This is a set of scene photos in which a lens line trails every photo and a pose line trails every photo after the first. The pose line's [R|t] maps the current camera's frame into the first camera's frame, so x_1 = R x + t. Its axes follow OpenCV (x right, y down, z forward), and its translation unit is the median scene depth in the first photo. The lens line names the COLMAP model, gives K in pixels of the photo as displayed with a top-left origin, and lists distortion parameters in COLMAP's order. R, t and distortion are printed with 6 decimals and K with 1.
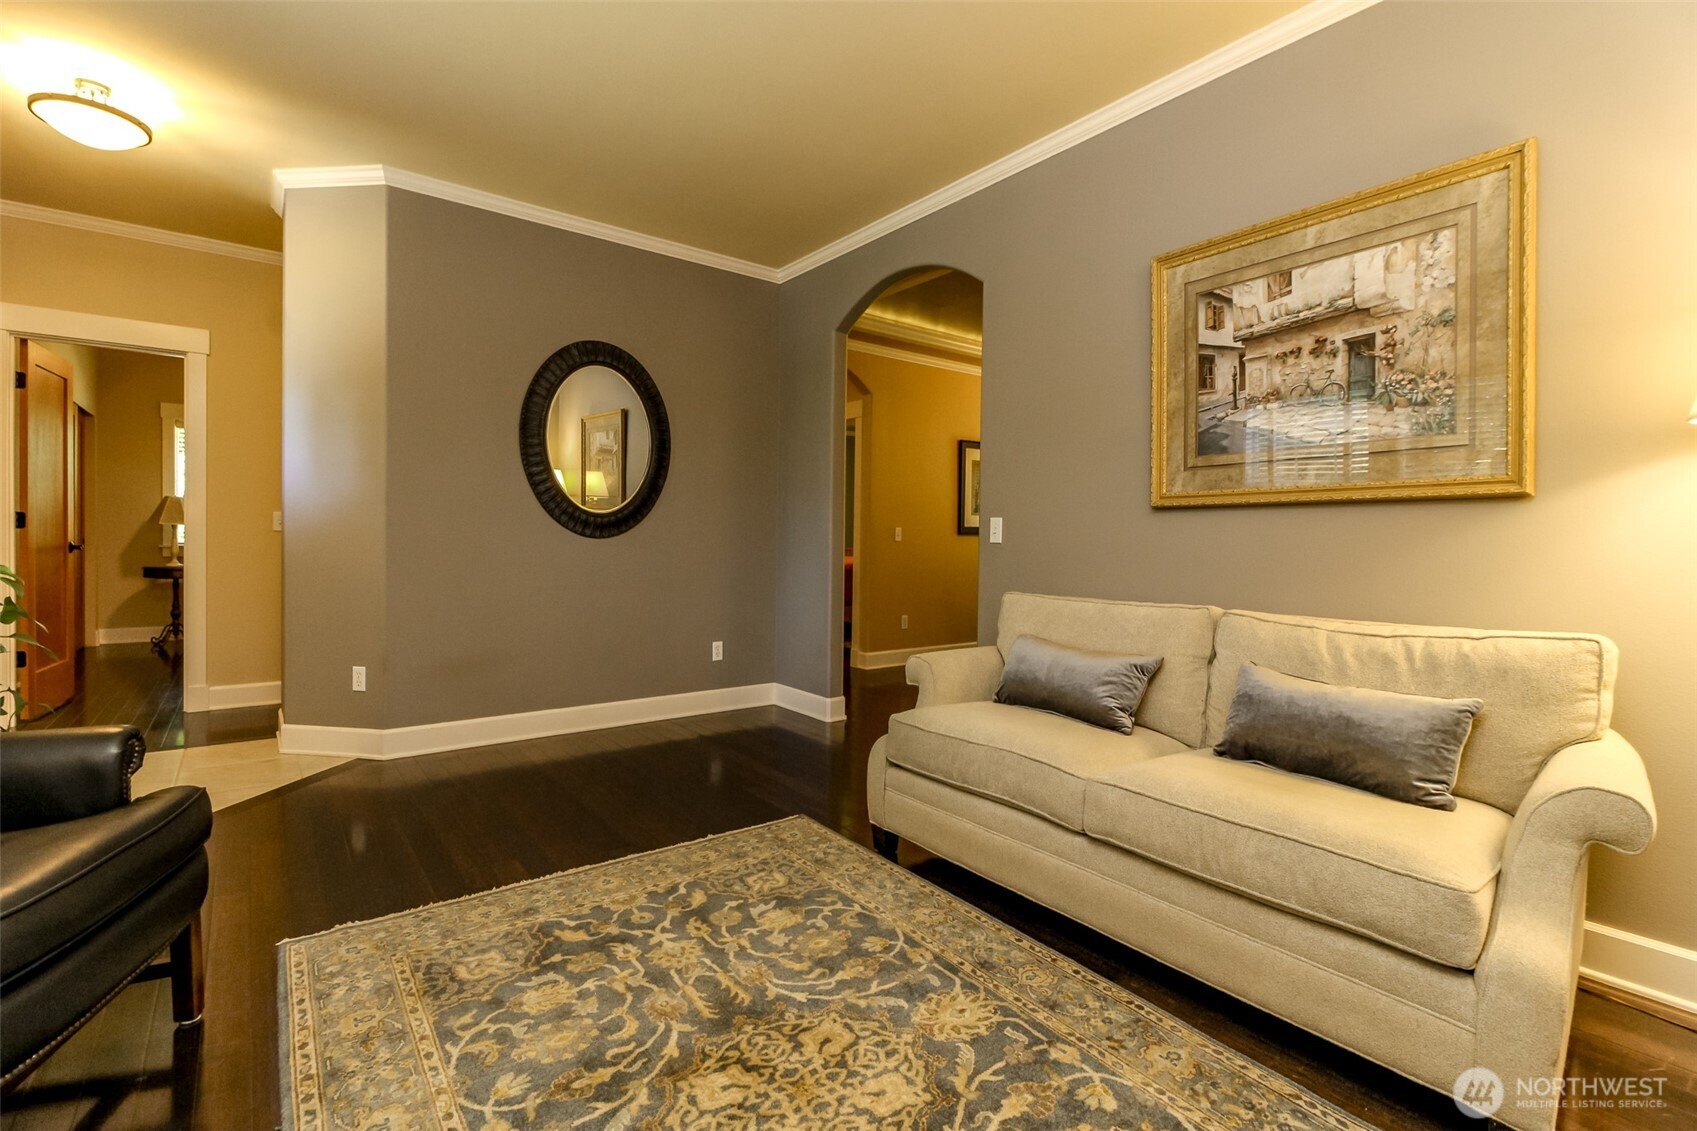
lens RADIAL K [[770.2, 0, 833.3], [0, 770.2, 545.3], [0, 0, 1]] dist [0.027587, -0.020049]
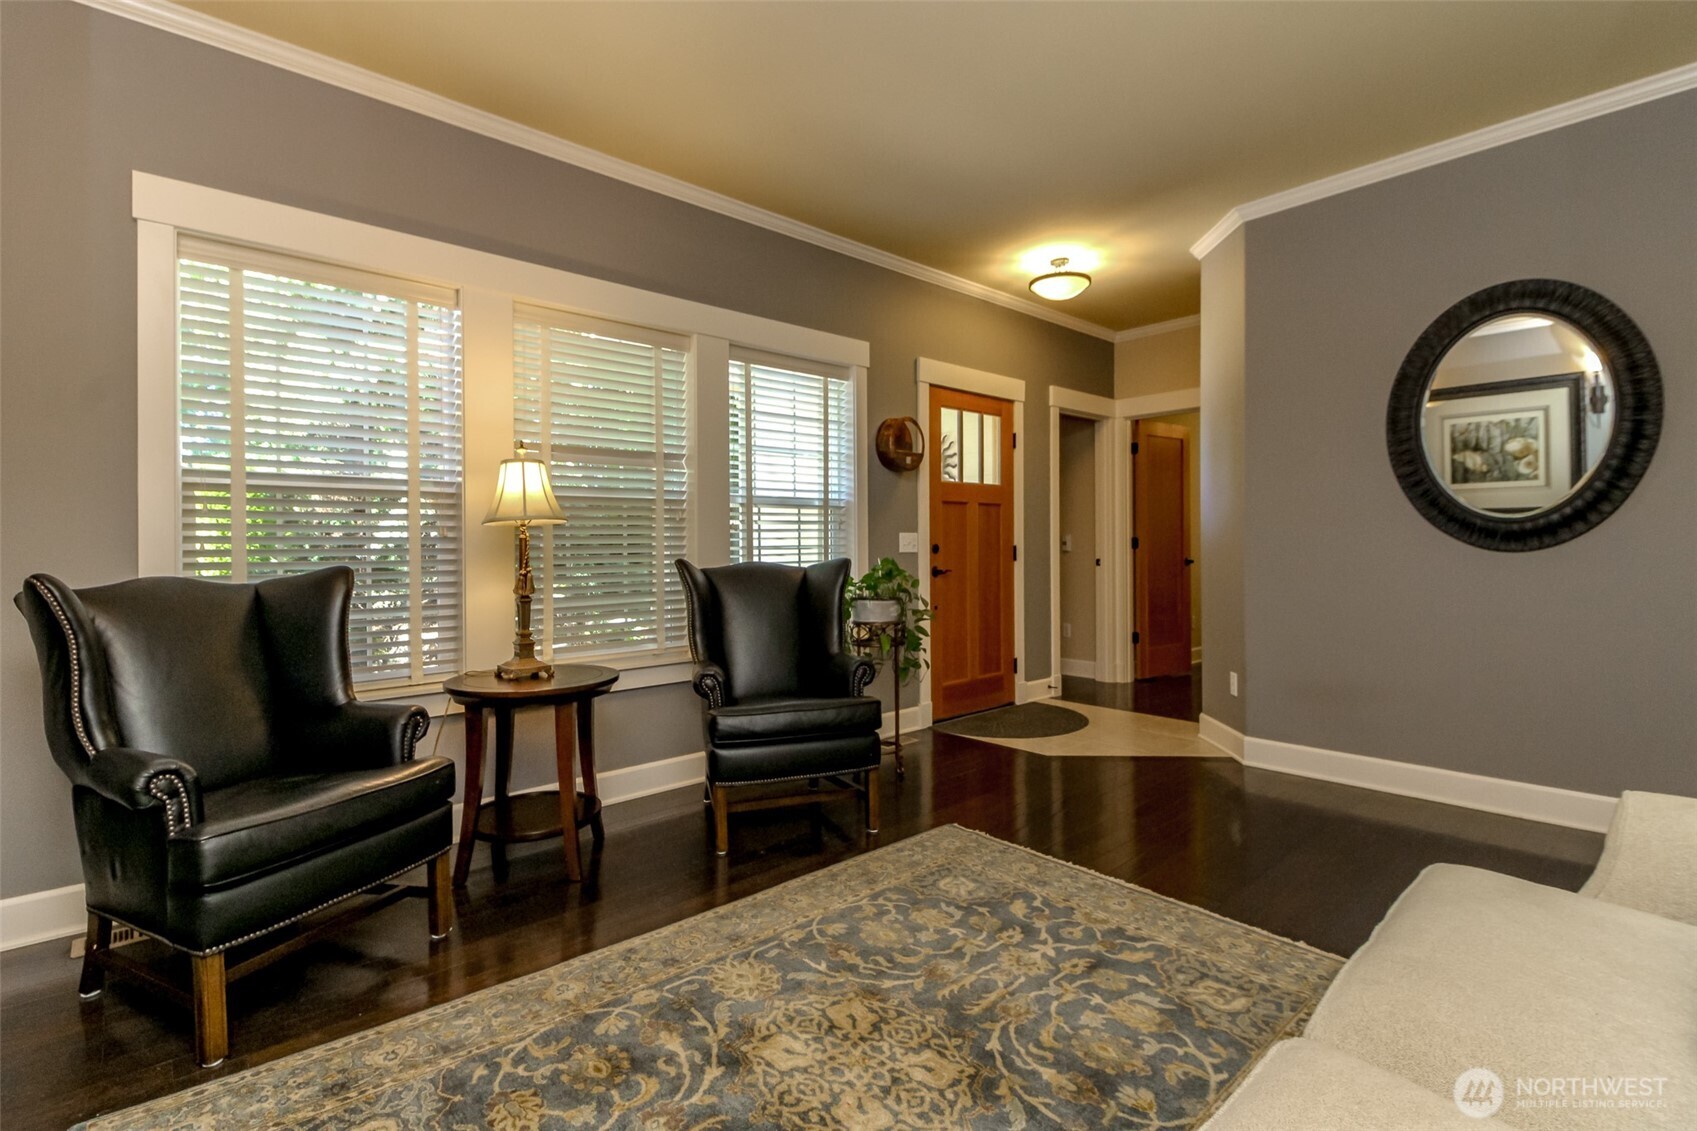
lens RADIAL K [[770.2, 0, 833.3], [0, 770.2, 545.3], [0, 0, 1]] dist [0.027587, -0.020049]
pose [[0.079067, -0.018047, -0.996706, 0.754132], [0.002878, 0.999836, -0.017875, -0.008830], [0.996865, -0.001455, 0.079106, 0.616492]]
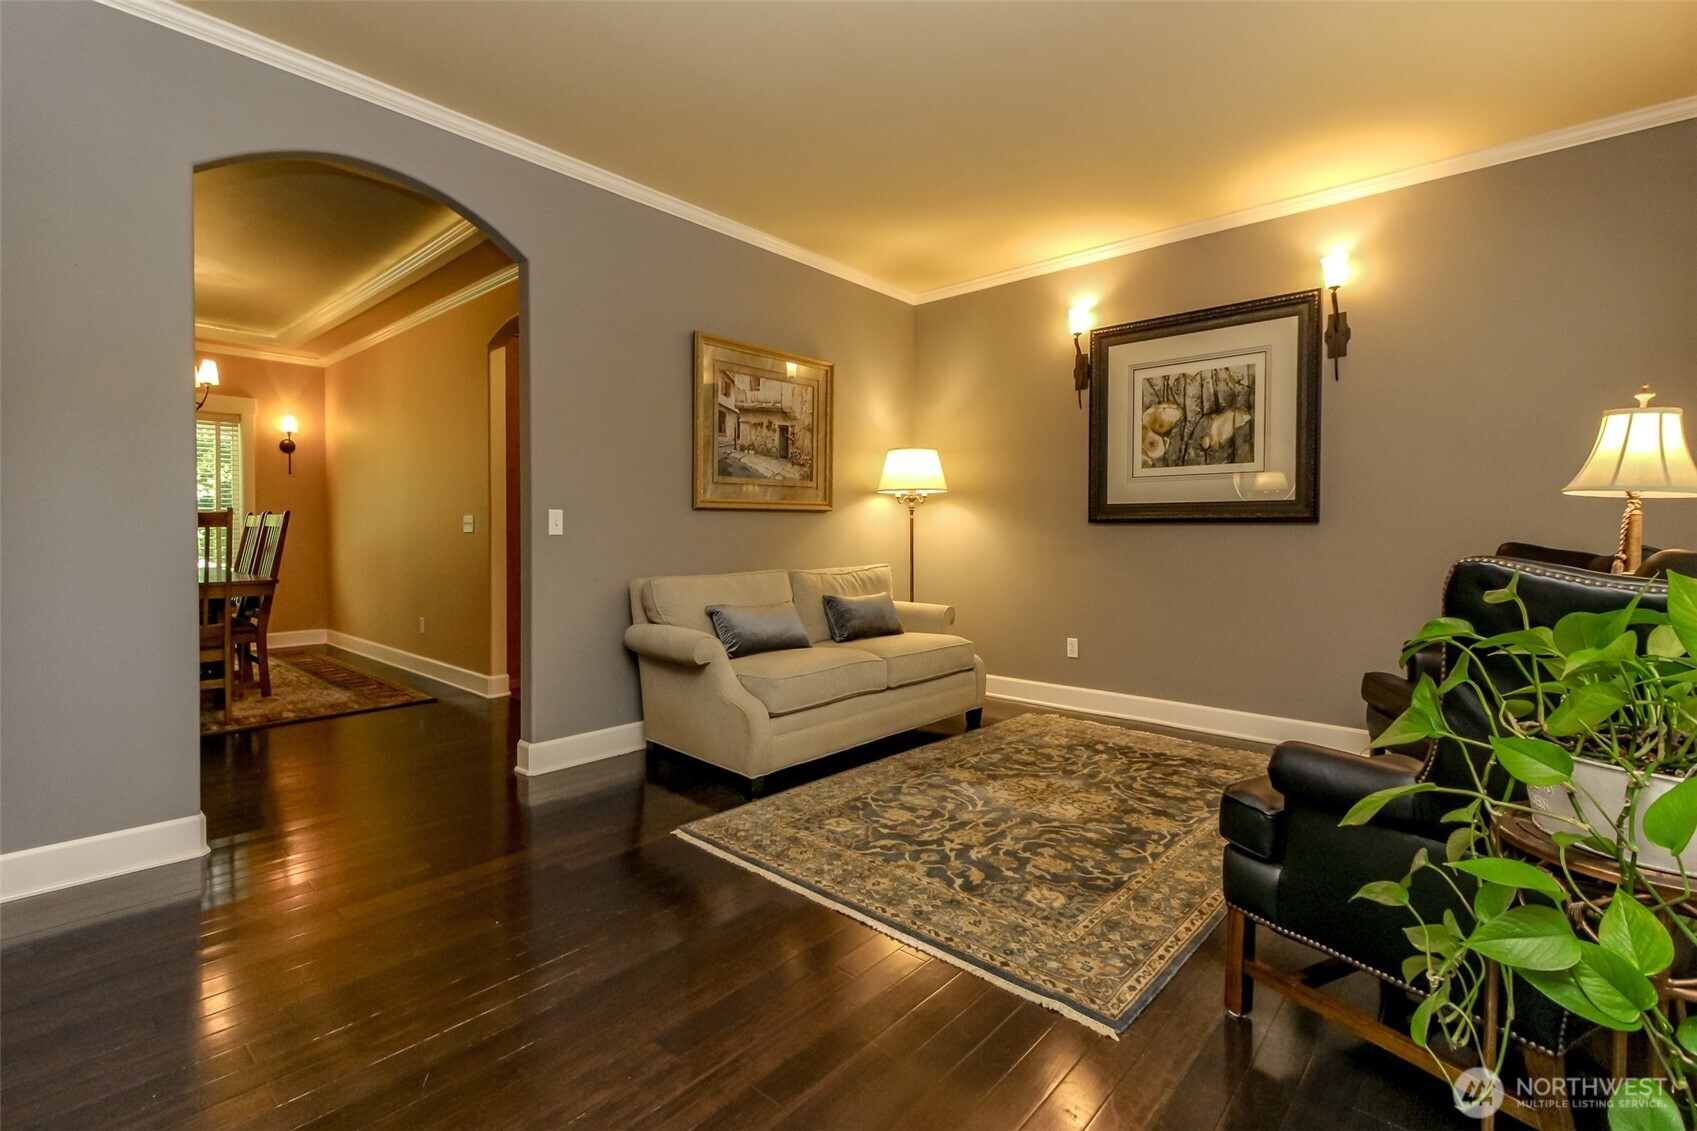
lens RADIAL K [[770.2, 0, 833.3], [0, 770.2, 545.3], [0, 0, 1]] dist [0.027587, -0.020049]
pose [[-0.189261, -0.033039, 0.981371, -1.381676], [0.001709, 0.999421, 0.033976, -0.038411], [-0.981925, 0.008107, -0.189095, 1.378572]]
